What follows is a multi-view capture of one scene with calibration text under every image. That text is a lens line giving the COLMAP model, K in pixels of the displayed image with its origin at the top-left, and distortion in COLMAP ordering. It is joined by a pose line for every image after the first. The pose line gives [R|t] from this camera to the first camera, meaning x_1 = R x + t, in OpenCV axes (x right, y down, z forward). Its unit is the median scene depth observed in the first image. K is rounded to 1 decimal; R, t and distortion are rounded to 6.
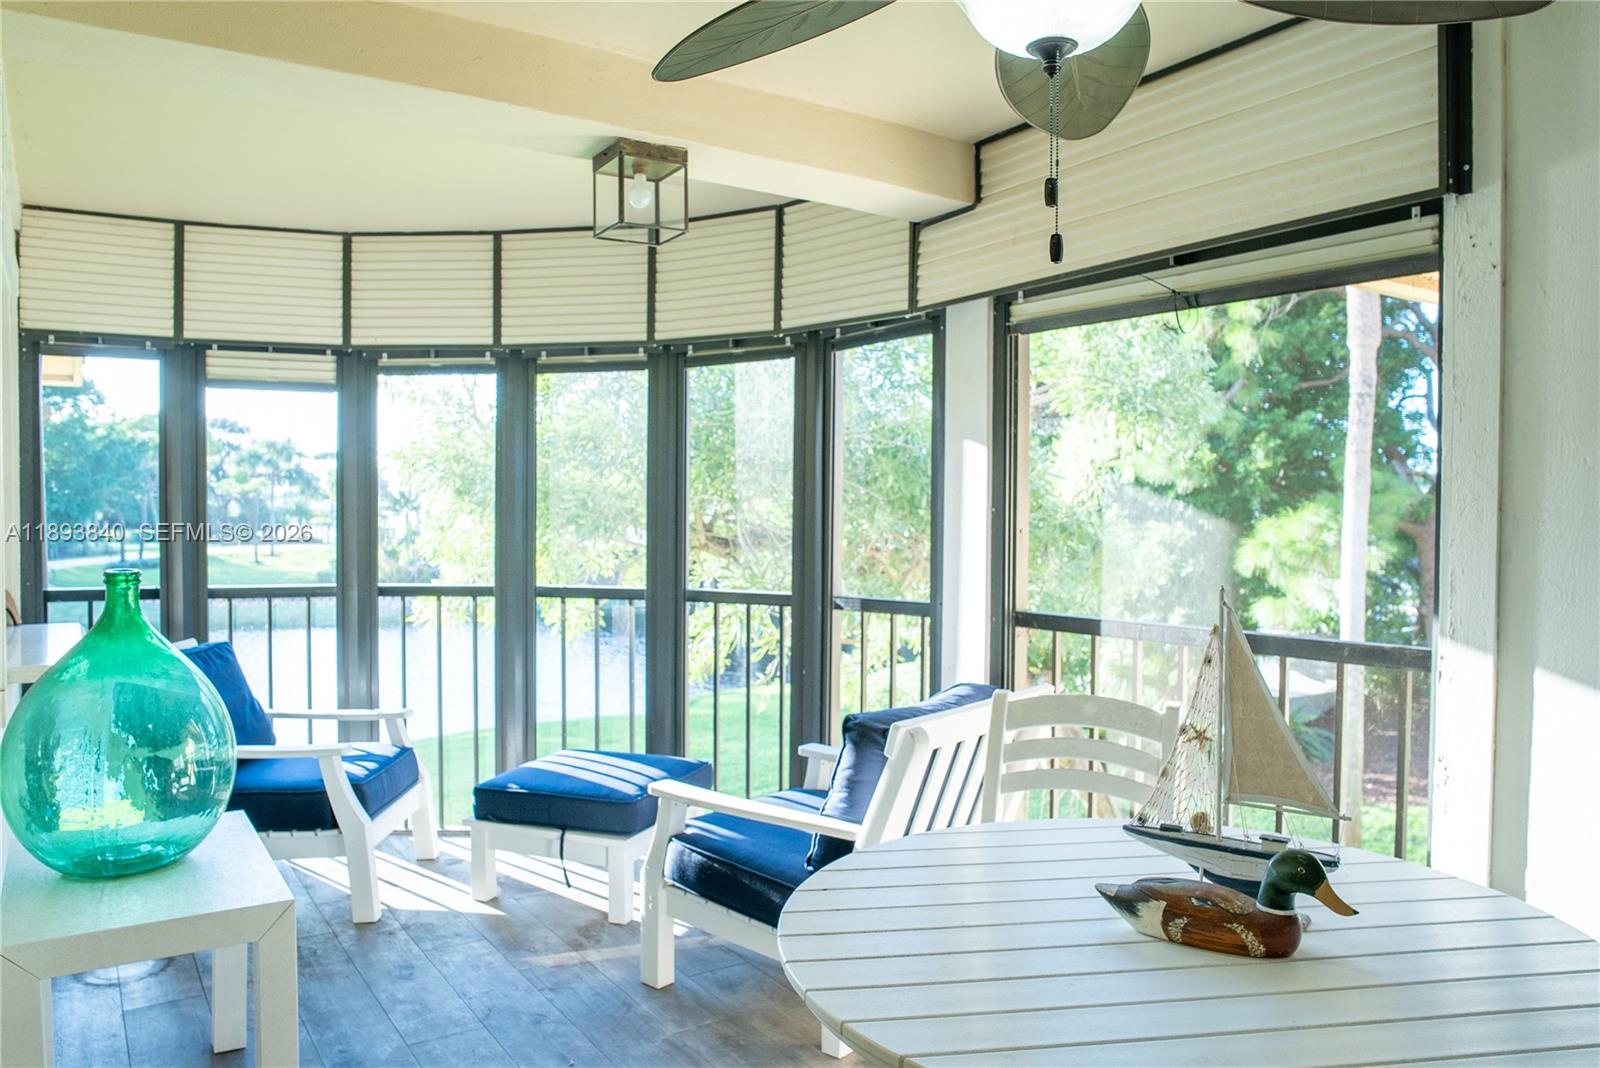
lens RADIAL K [[1124.8, 0, 800.0], [0, 1124.8, 534.0], [0, 0, 1]] dist [-0.080534, 0.043816]
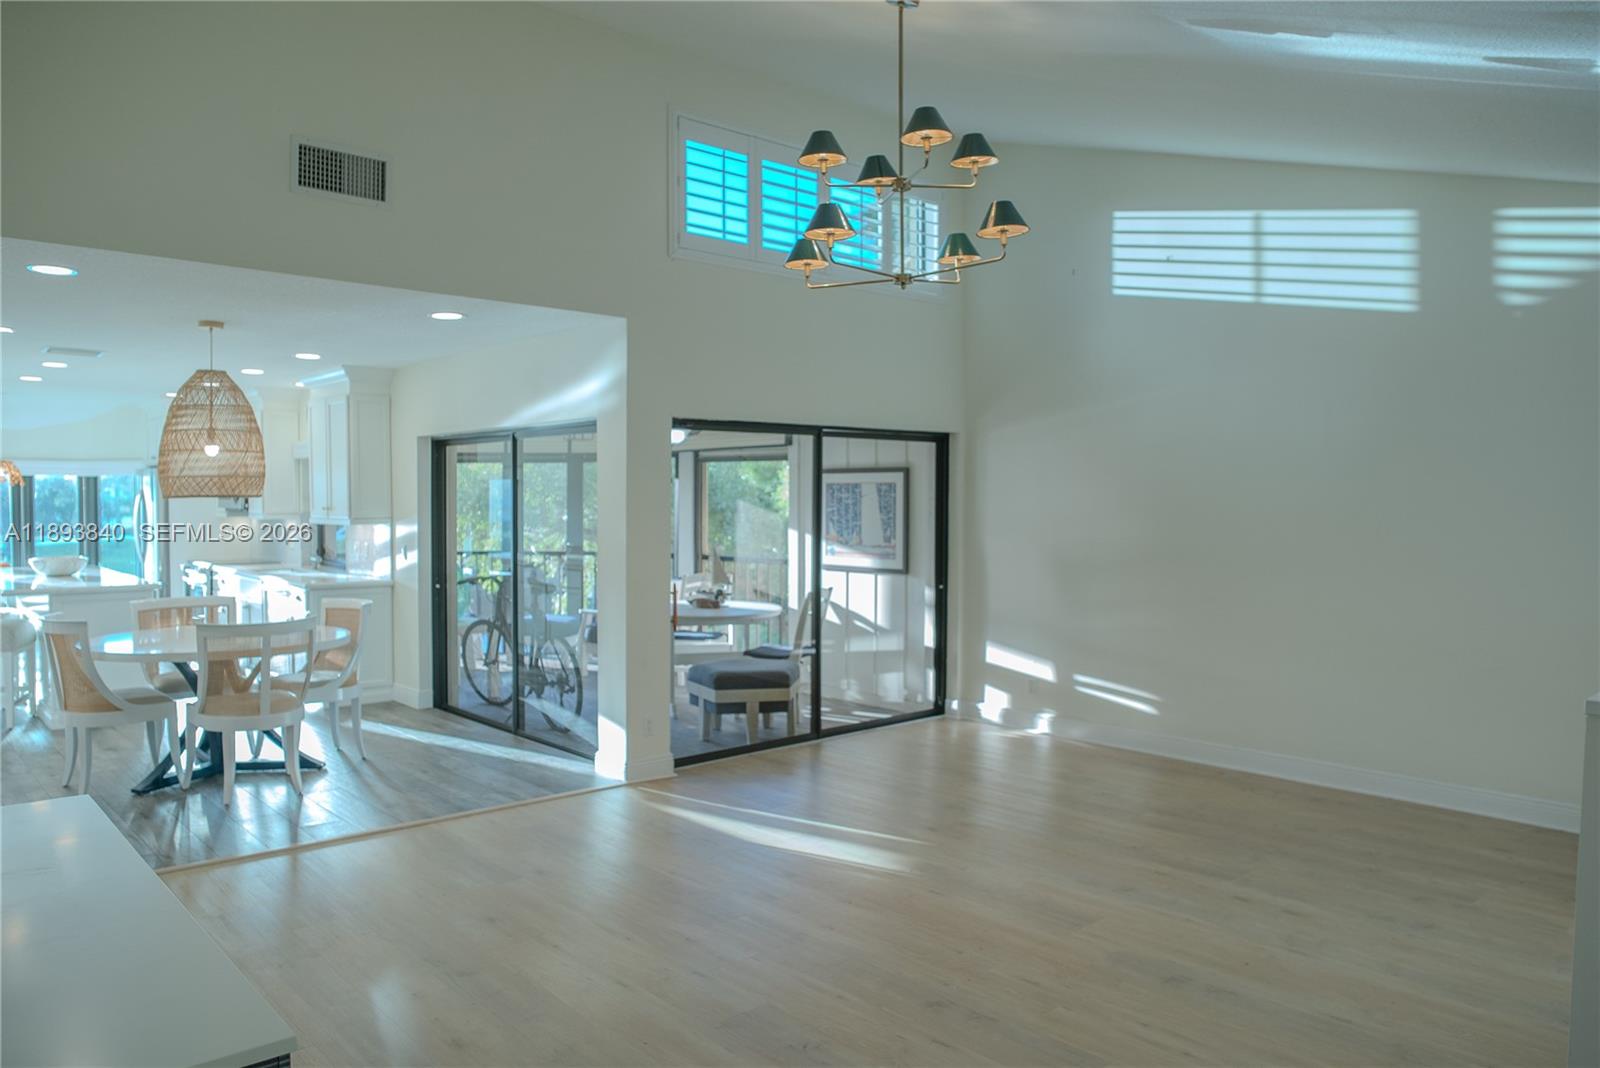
lens RADIAL K [[1124.8, 0, 800.0], [0, 1124.8, 534.0], [0, 0, 1]] dist [-0.080534, 0.043816]
pose [[0.989610, -0.006770, 0.143622, 0.018460], [0.005369, 0.999934, 0.010138, -0.013178], [-0.143681, -0.009261, 0.989581, -1.659165]]
